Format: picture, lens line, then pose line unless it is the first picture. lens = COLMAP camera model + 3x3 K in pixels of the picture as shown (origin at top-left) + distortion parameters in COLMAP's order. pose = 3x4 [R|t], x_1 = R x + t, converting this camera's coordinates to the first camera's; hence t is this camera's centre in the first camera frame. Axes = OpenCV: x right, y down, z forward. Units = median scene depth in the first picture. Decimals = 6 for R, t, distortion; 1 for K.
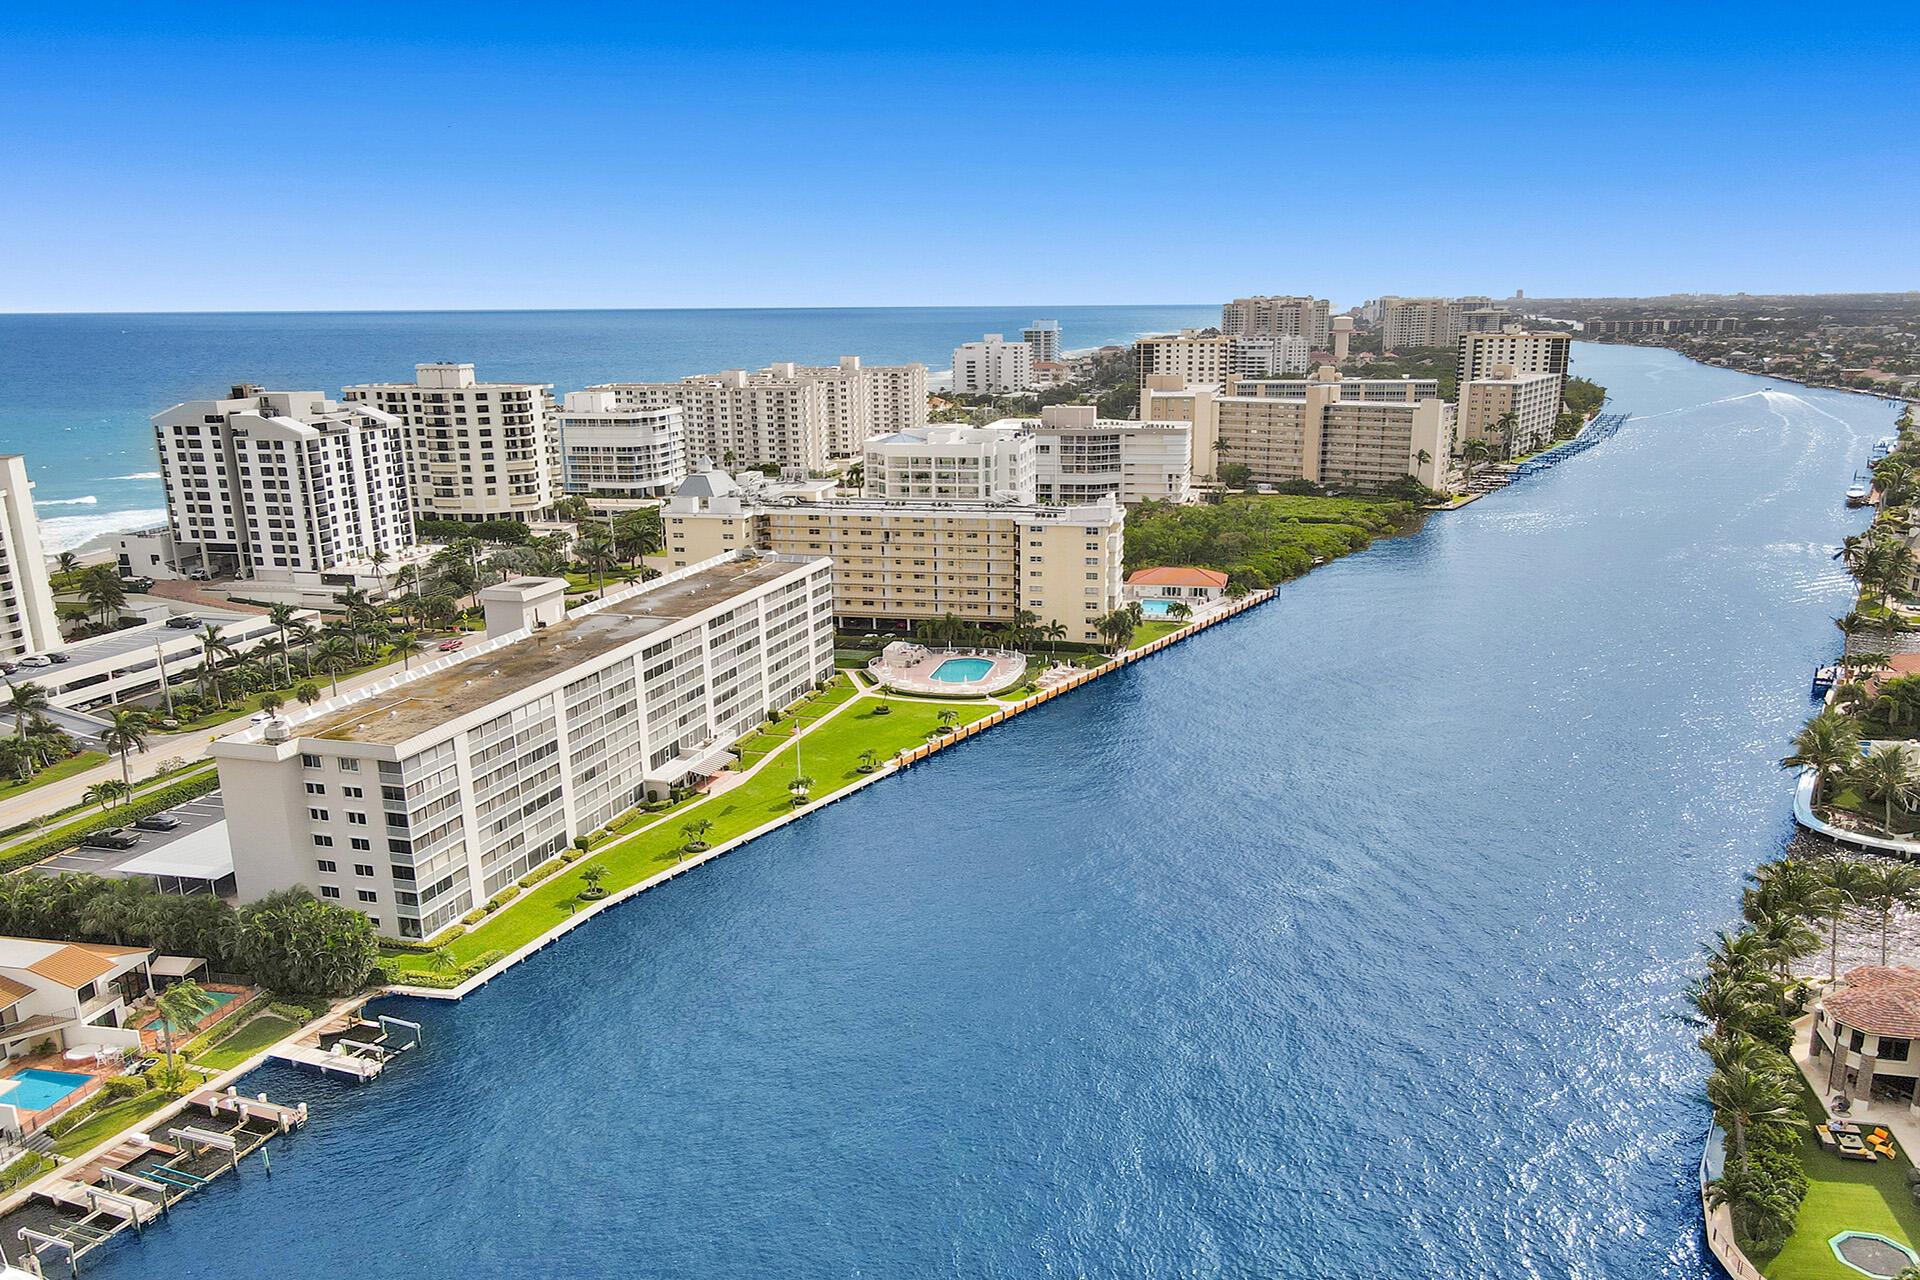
lens RADIAL K [[1449.6, 0, 960.0], [0, 1449.6, 744.6], [0, 0, 1]] dist [0.000221, 0.003386]
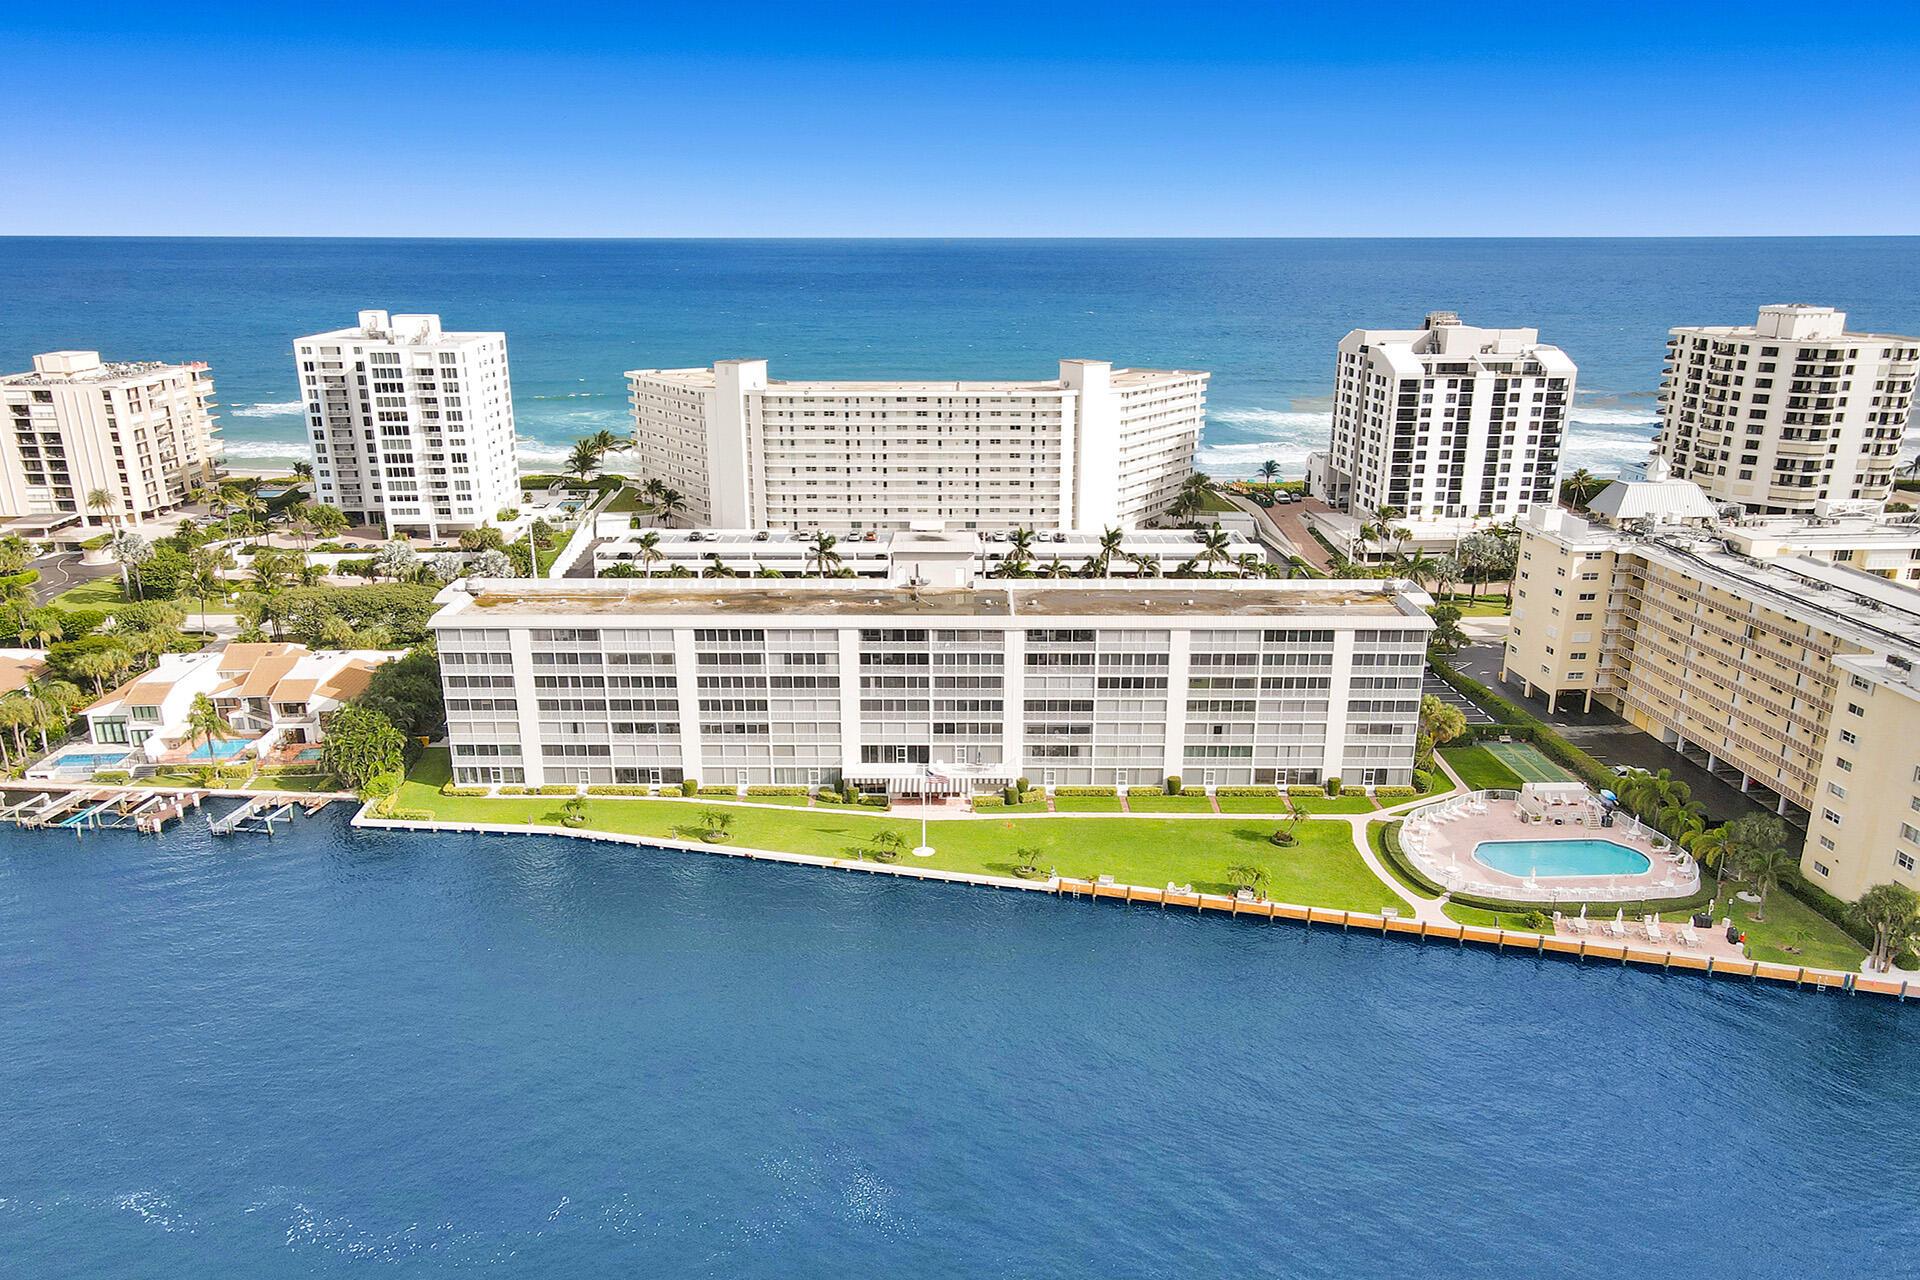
lens RADIAL K [[1436.3, 0, 967.0], [0, 1436.3, 760.6], [0, 0, 1]] dist [0.006142, 0.016042]
pose [[0.289667, 0.340304, -0.894587, 0.461013], [-0.282579, 0.923402, 0.259766, -0.177631], [0.914463, 0.177546, 0.363642, 0.557240]]
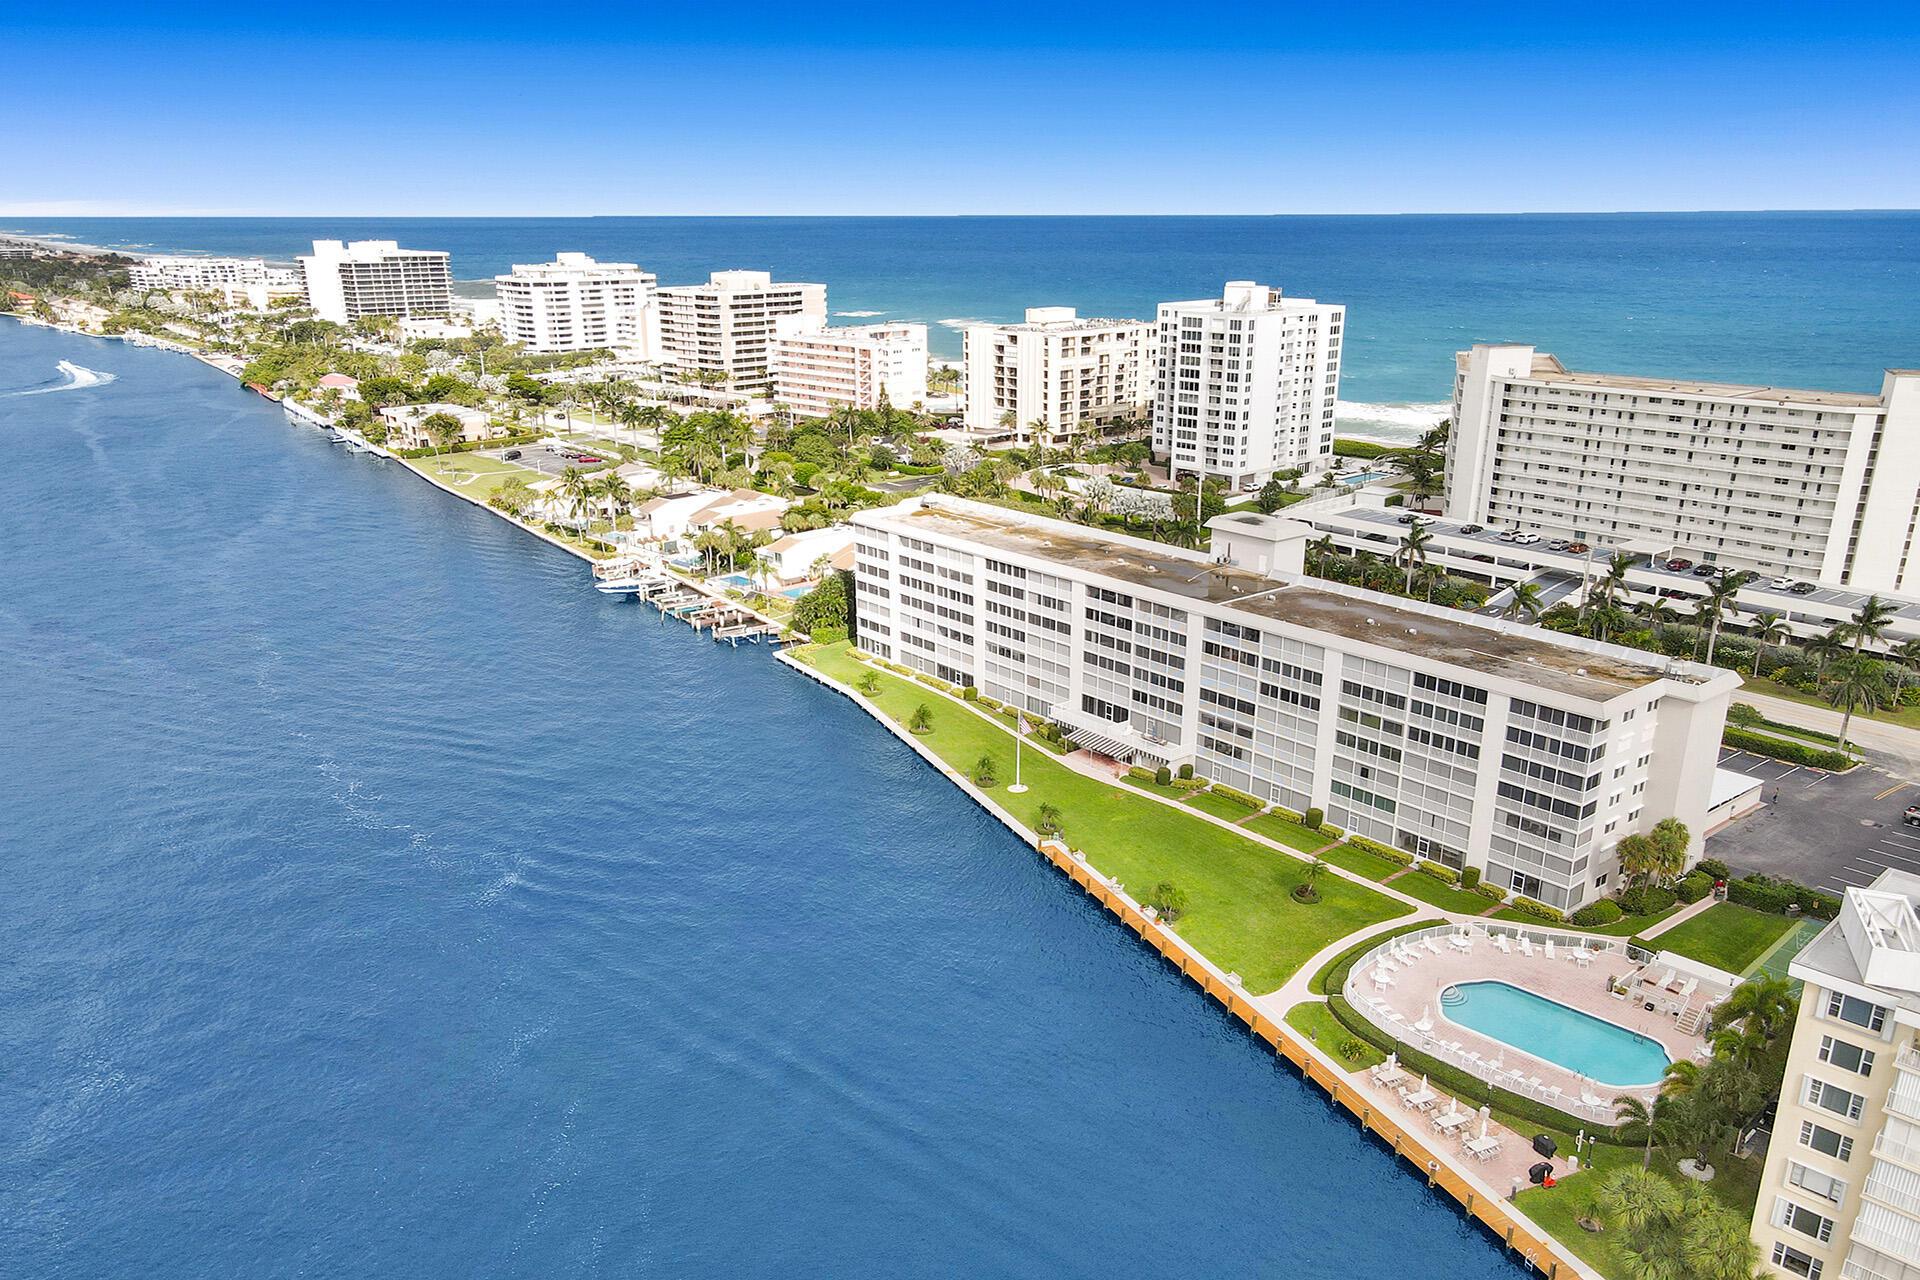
lens RADIAL K [[1436.3, 0, 967.0], [0, 1436.3, 760.6], [0, 0, 1]] dist [0.006142, 0.016042]
pose [[-0.550957, 0.309915, -0.774854, 0.442393], [-0.235093, 0.833247, 0.500431, -0.315029], [0.800736, 0.457879, -0.386224, 1.005144]]
